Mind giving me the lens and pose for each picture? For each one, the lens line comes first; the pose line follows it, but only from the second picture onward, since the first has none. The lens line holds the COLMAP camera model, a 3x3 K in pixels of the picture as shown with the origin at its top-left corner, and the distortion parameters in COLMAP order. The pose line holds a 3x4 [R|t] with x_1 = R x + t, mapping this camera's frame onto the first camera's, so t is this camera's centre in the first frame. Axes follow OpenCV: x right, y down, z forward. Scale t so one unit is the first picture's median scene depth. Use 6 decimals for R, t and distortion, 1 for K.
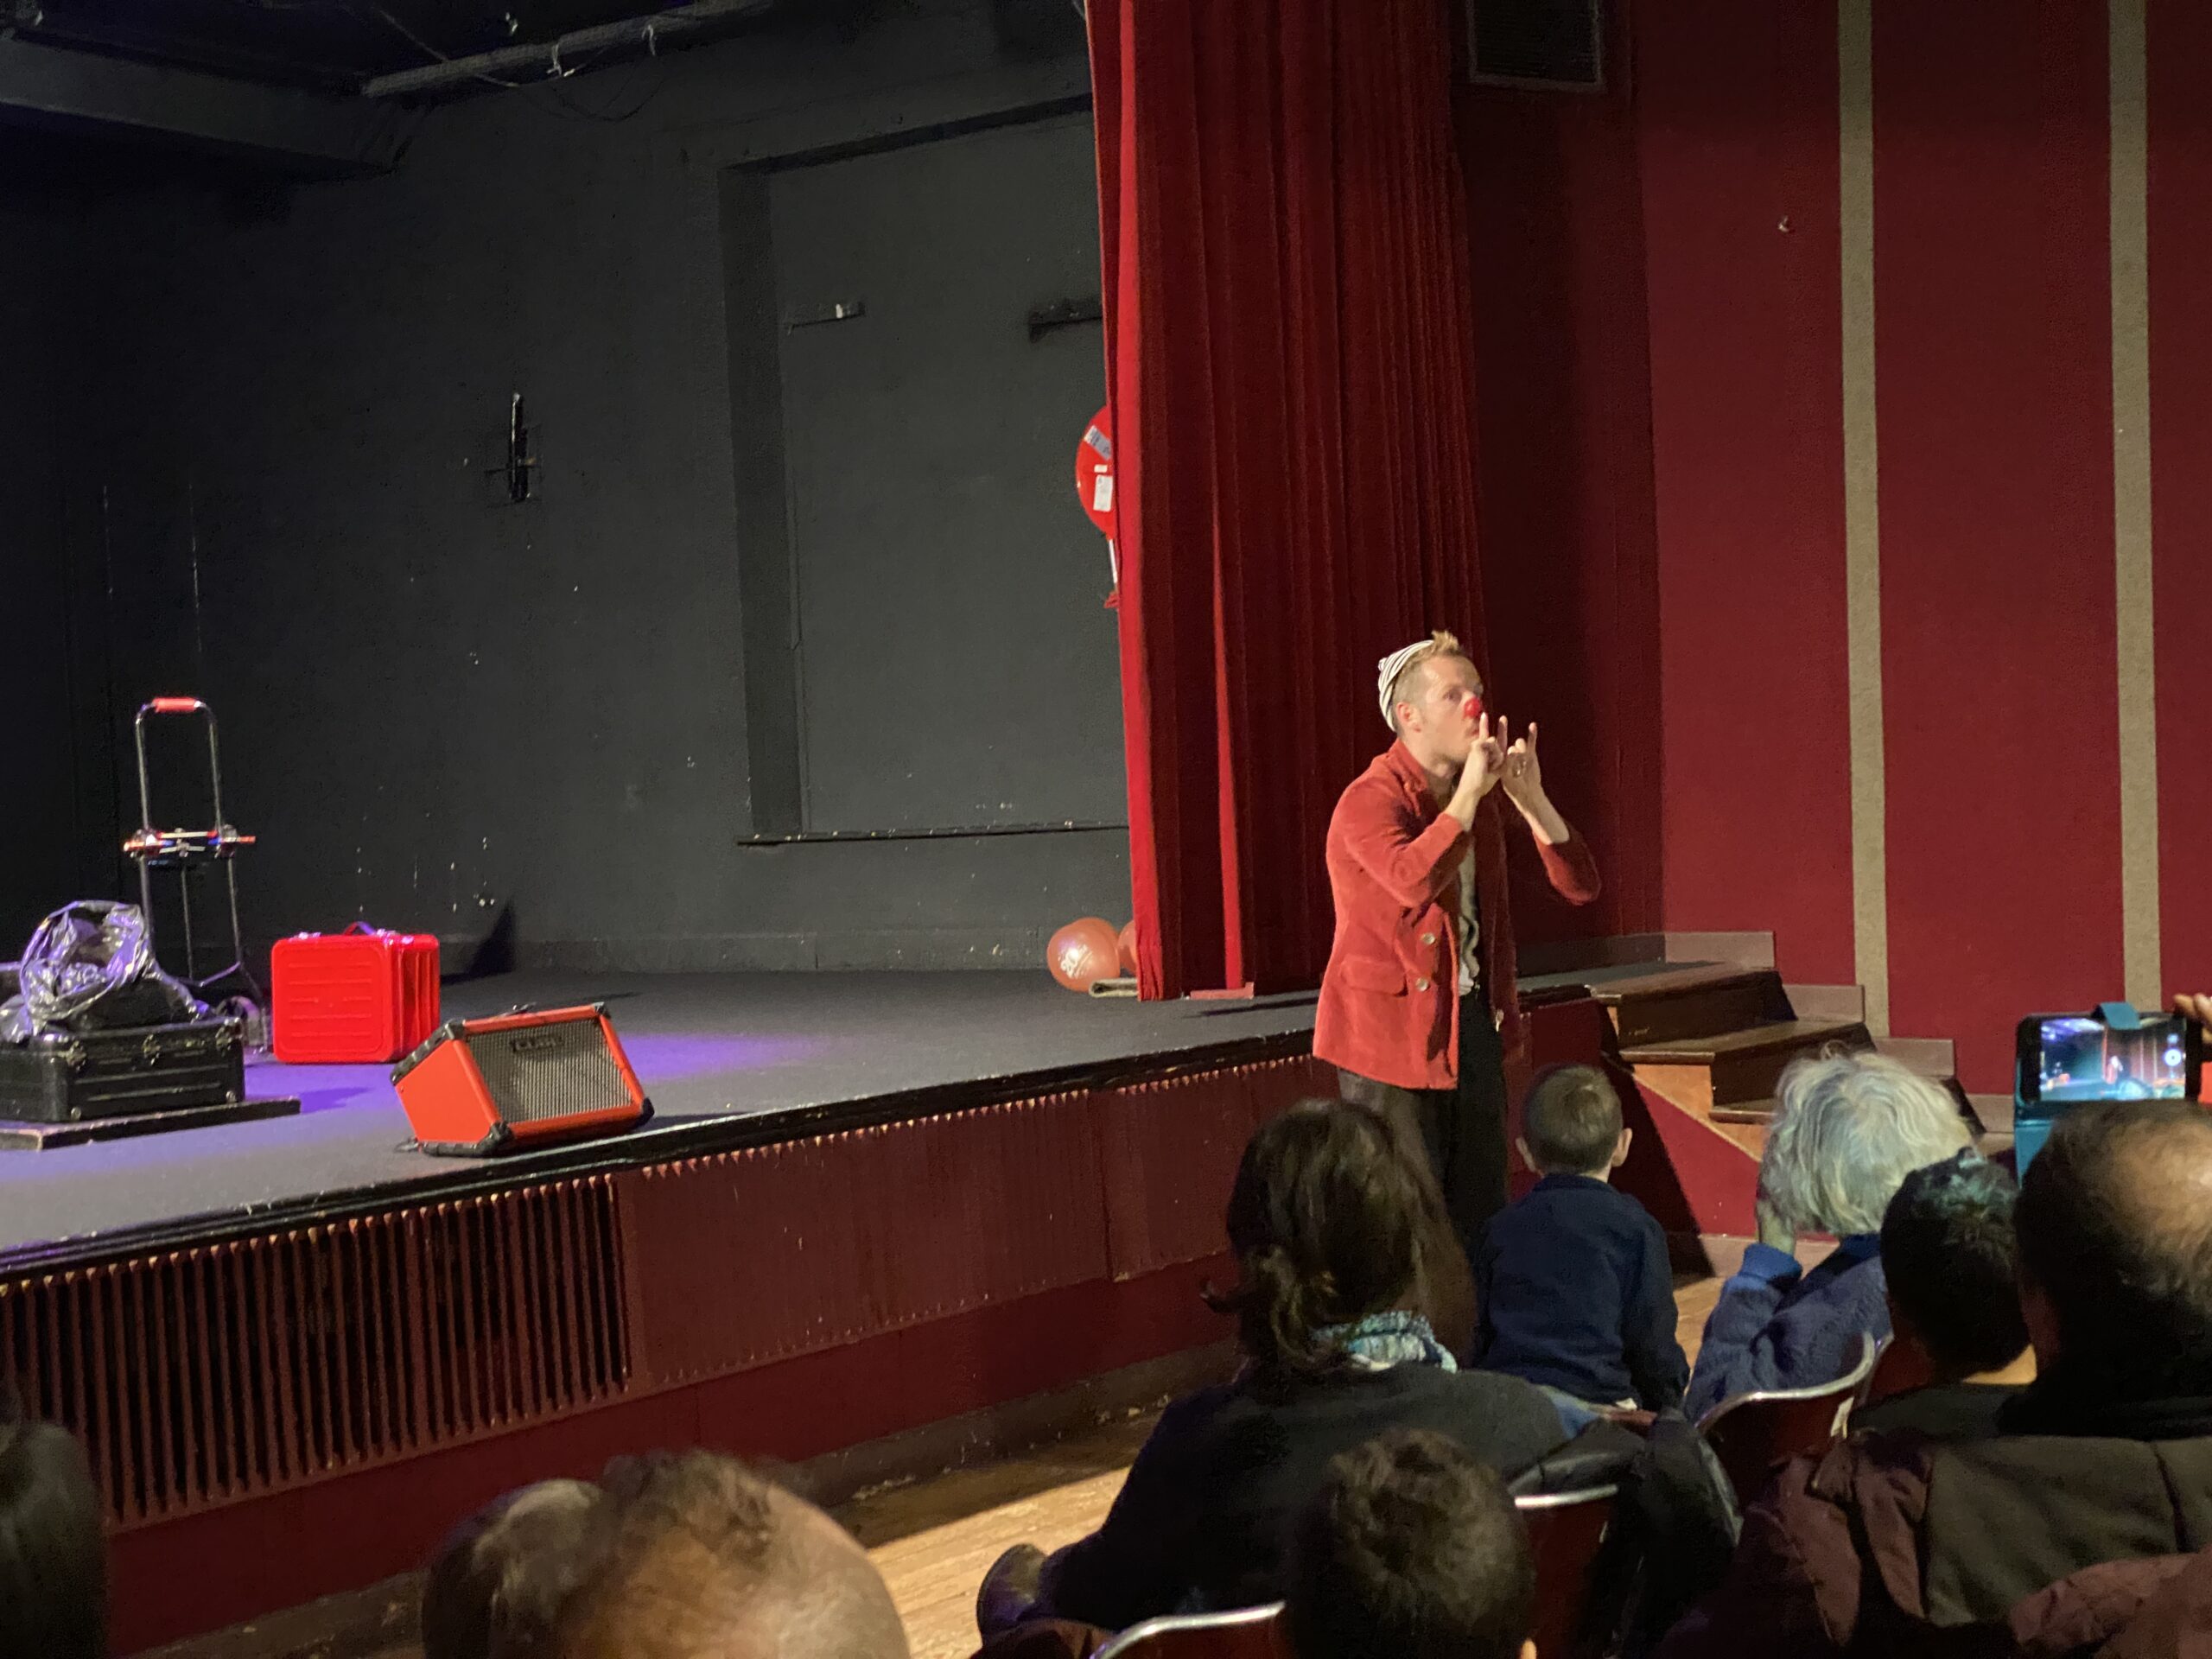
lens RADIAL K [[3319.2, 0, 1058.0], [0, 3319.2, 822.3], [0, 0, 1]] dist [0.251924, -0.561449]
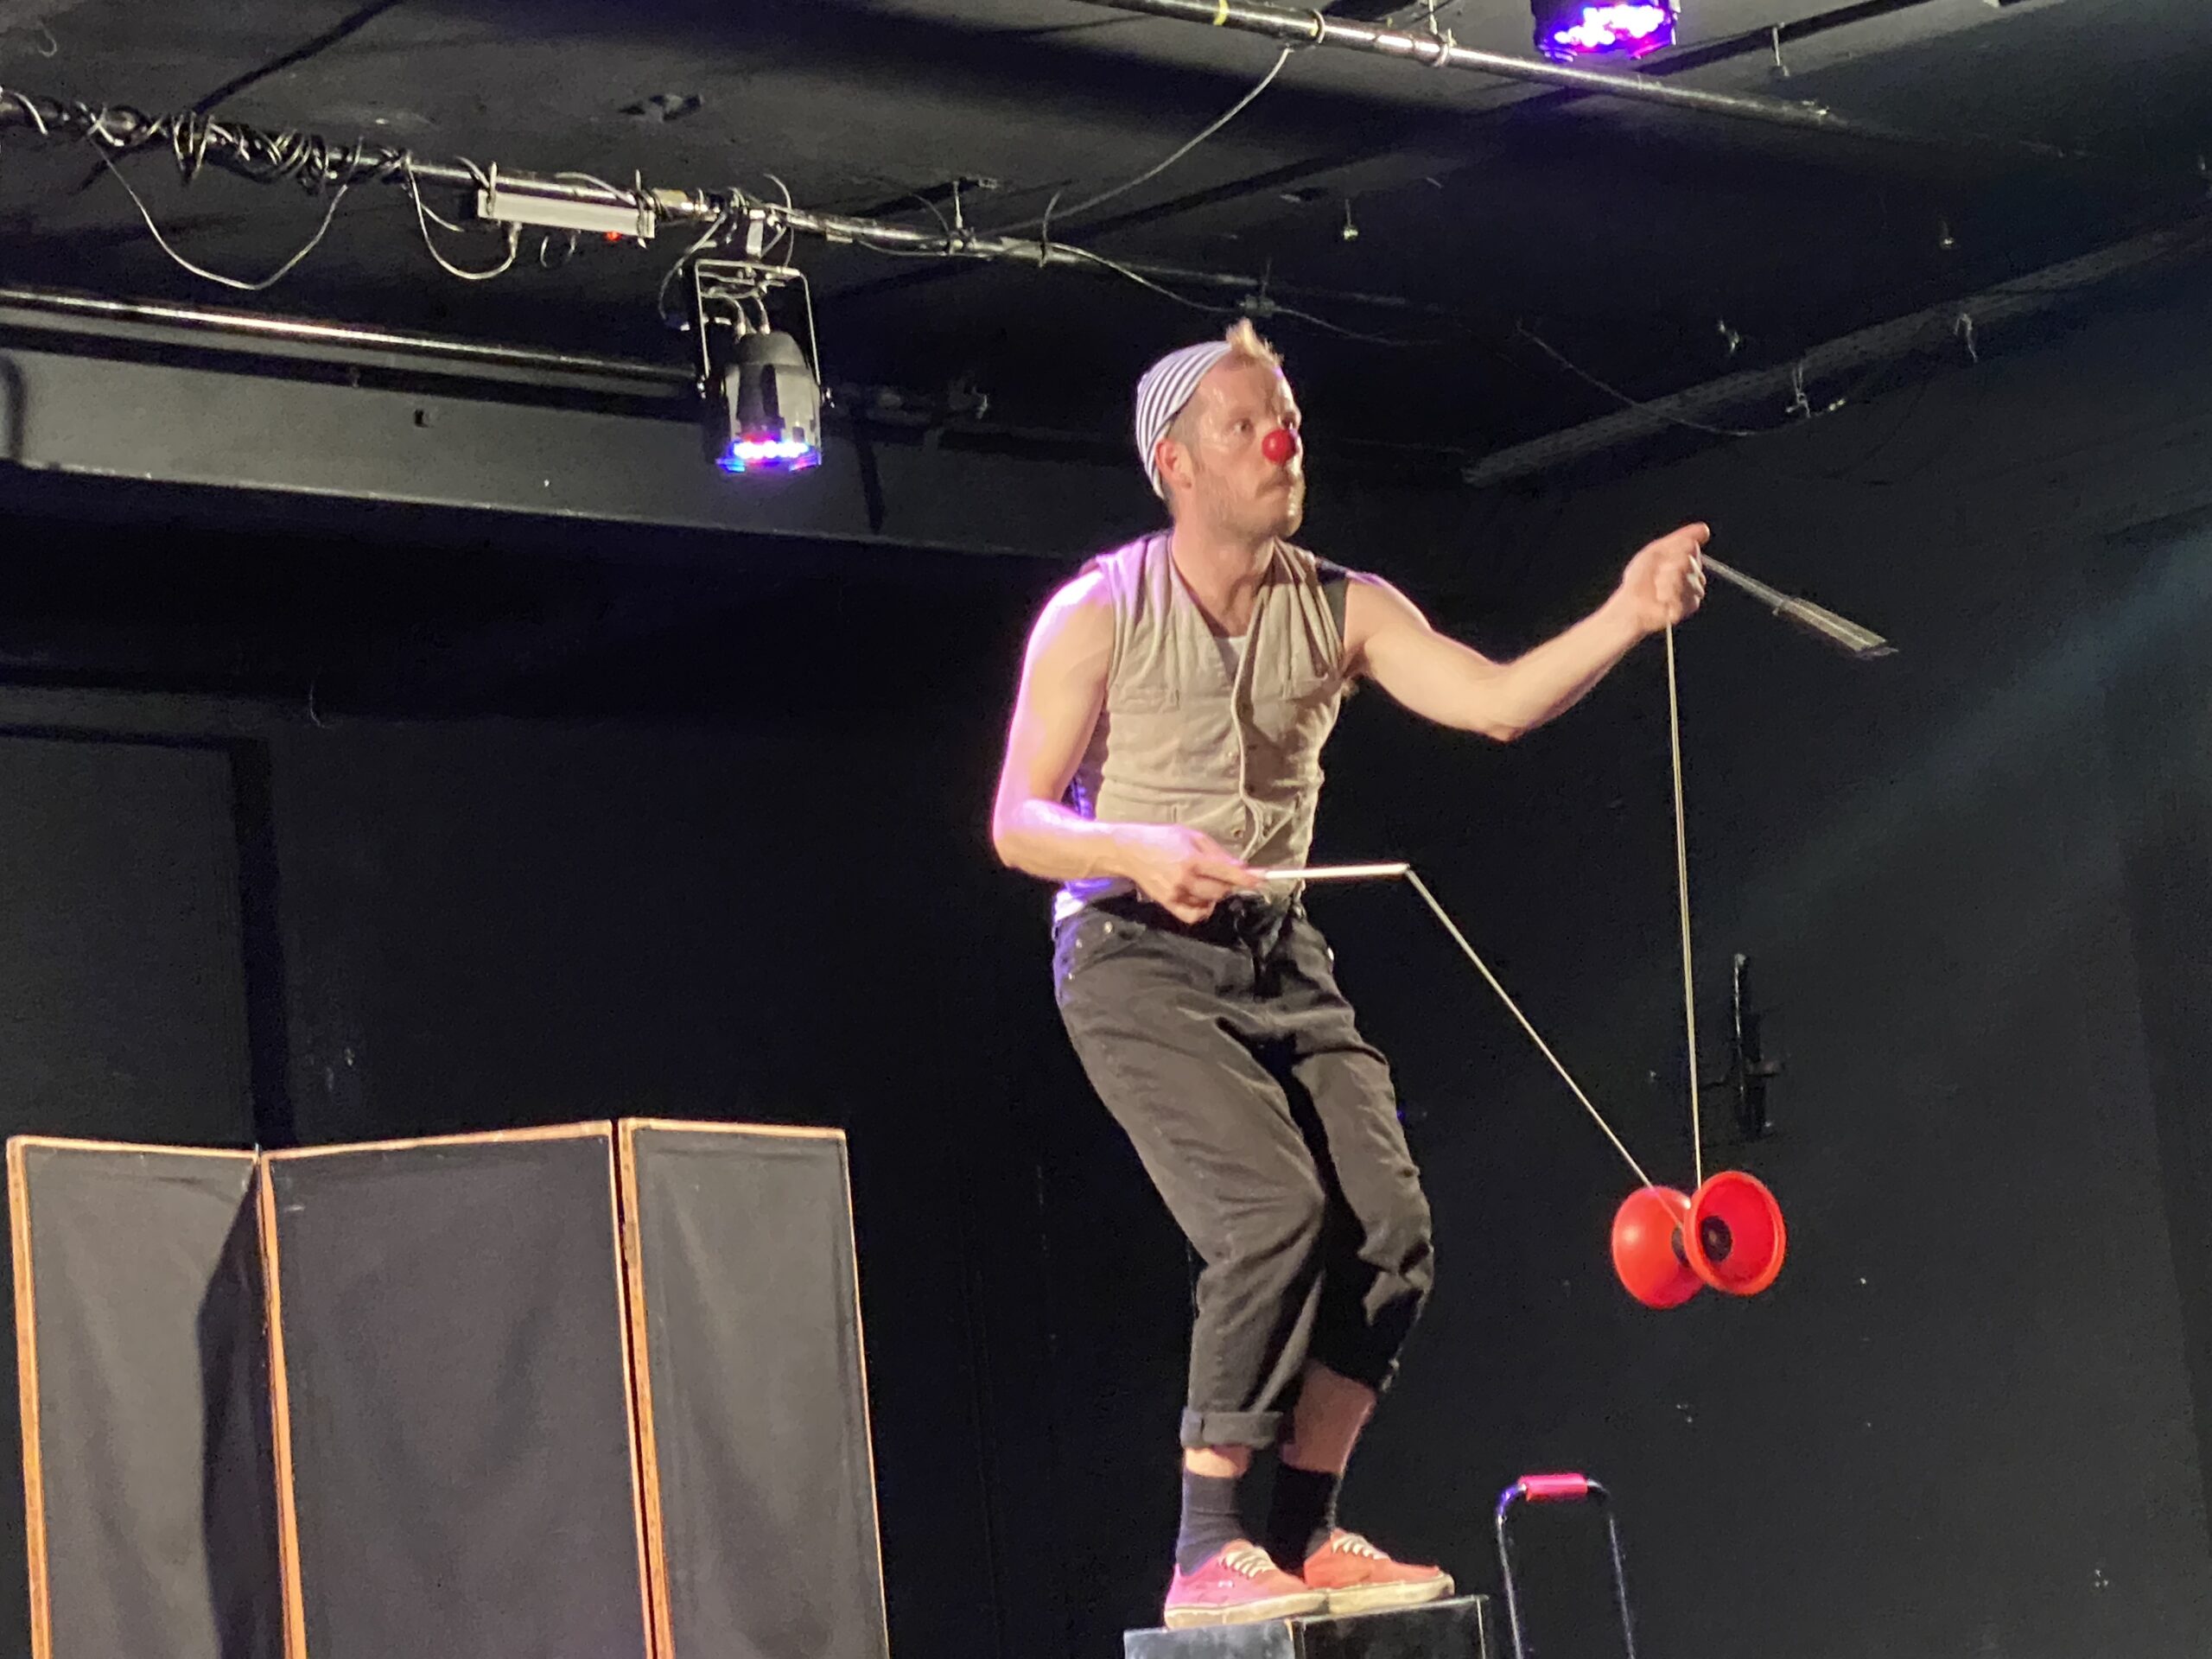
lens RADIAL K [[5393.9, 0, 1106.0], [0, 5393.9, 829.5], [0, 0, 1]] dist [0.021159, 1.014035]
pose [[0.977358, -0.076503, -0.197280, -0.145932], [0.044467, 0.985792, -0.161978, -0.003349], [0.206868, 0.149538, 0.966873, 0.117246]]
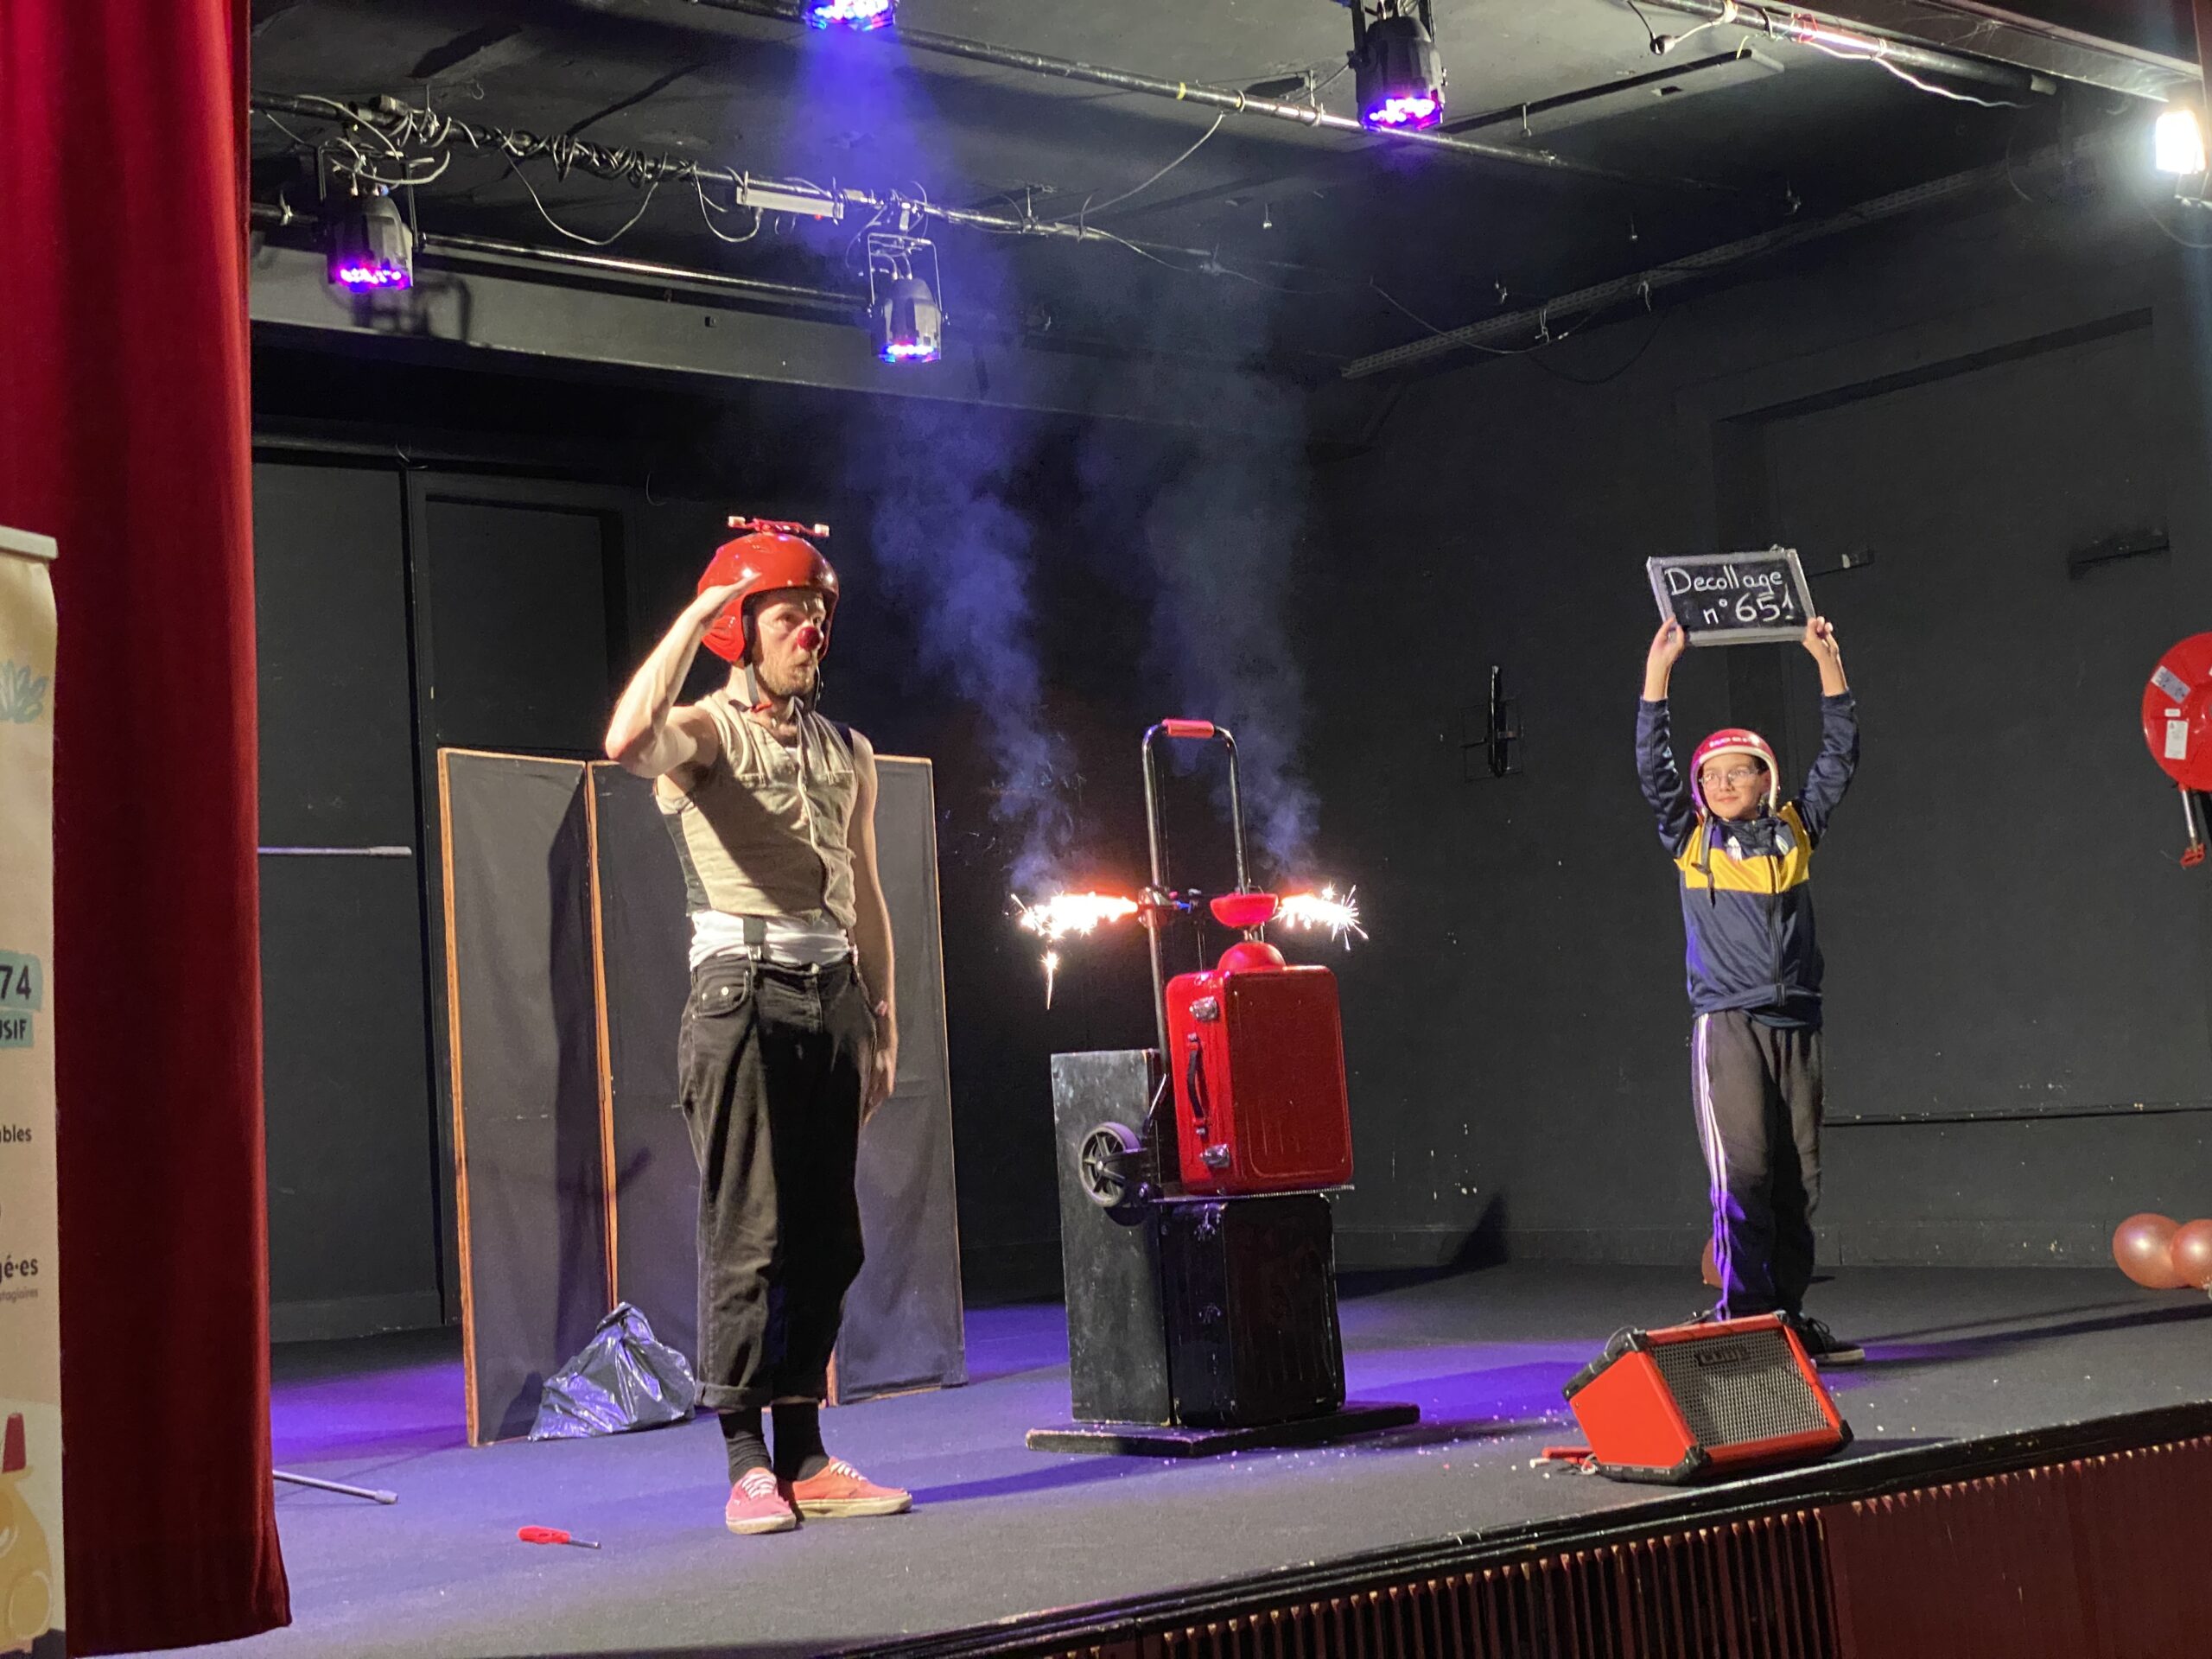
lens RADIAL K [[3299.7, 0, 1071.8], [0, 3299.7, 867.1], [0, 0, 1]] dist [0.194675, -0.447185]
pose [[0.971941, -0.026710, -0.233704, -0.102137], [0.009986, 0.997322, -0.072453, -0.001692], [0.235013, 0.068087, 0.969605, 0.073224]]
